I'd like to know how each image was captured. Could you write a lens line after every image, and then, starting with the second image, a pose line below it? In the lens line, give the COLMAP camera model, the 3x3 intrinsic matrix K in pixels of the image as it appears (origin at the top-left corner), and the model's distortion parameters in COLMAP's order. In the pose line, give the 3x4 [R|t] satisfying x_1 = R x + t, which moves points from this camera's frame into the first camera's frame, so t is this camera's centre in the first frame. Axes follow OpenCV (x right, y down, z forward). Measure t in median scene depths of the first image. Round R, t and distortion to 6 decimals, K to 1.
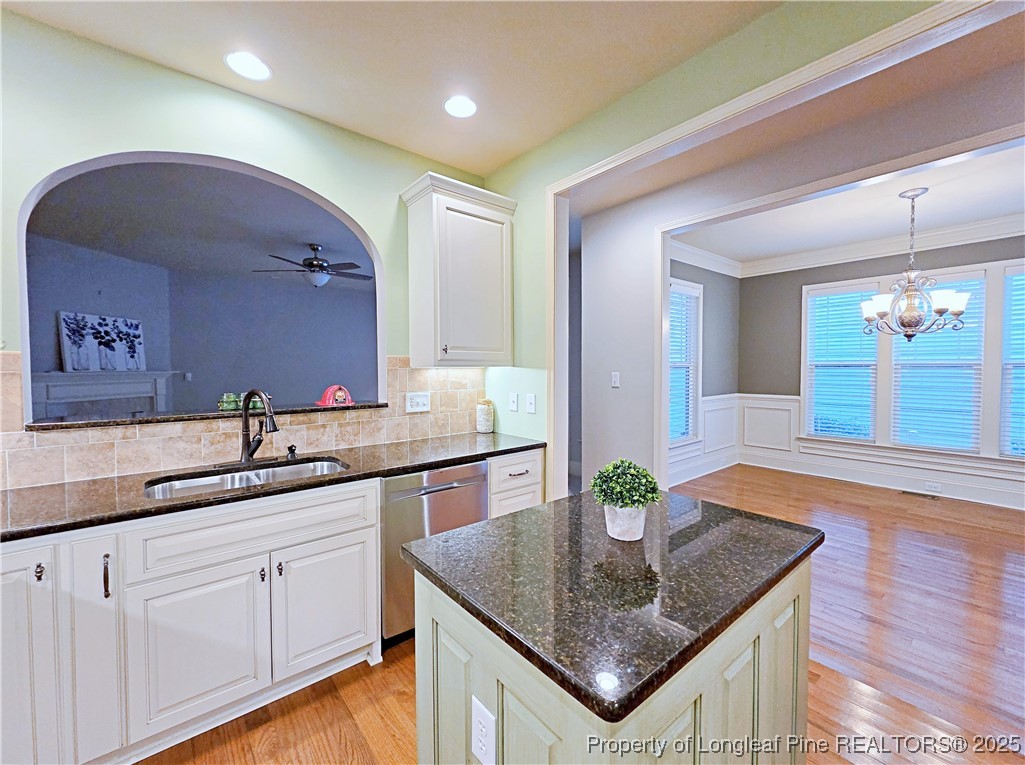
lens RADIAL K [[421.4, 0, 509.1], [0, 421.4, 379.3], [0, 0, 1]] dist [0.000024, -0.000058]
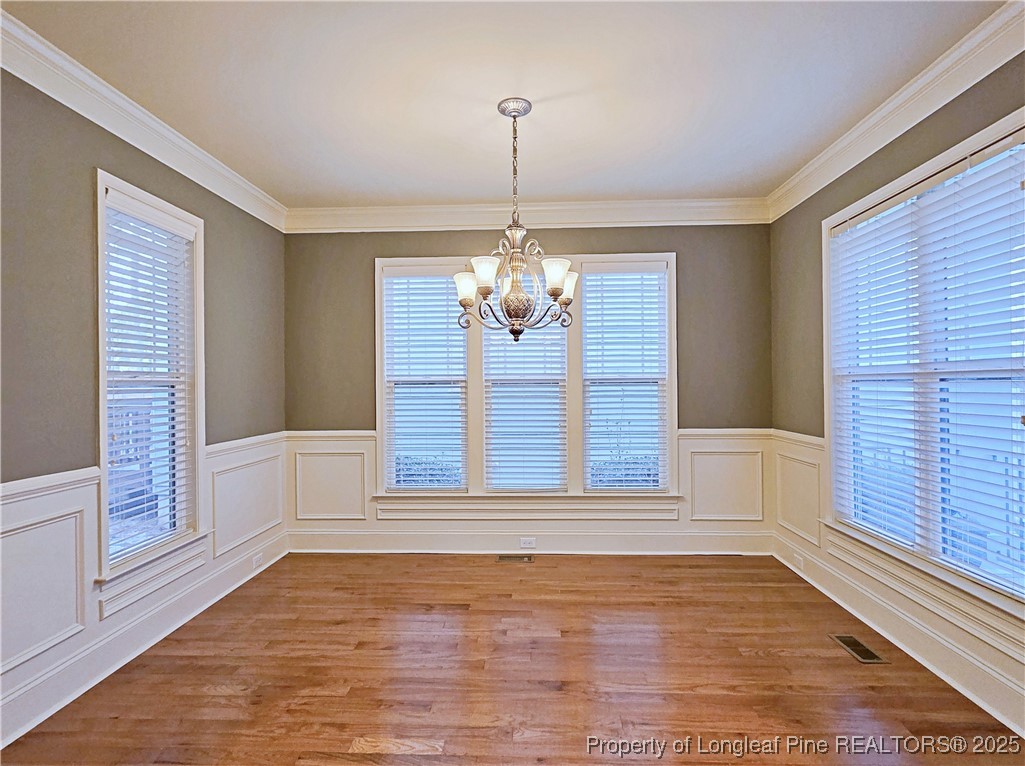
lens RADIAL K [[528.6, 0, 512.5], [0, 528.6, 383.0], [0, 0, 1]] dist [-0.023472, -0.000112]
pose [[0.666517, 0.001497, 0.745488, 0.307637], [0.028377, 0.999222, -0.027378, -0.005290], [-0.744950, 0.039403, 0.665956, 0.412000]]
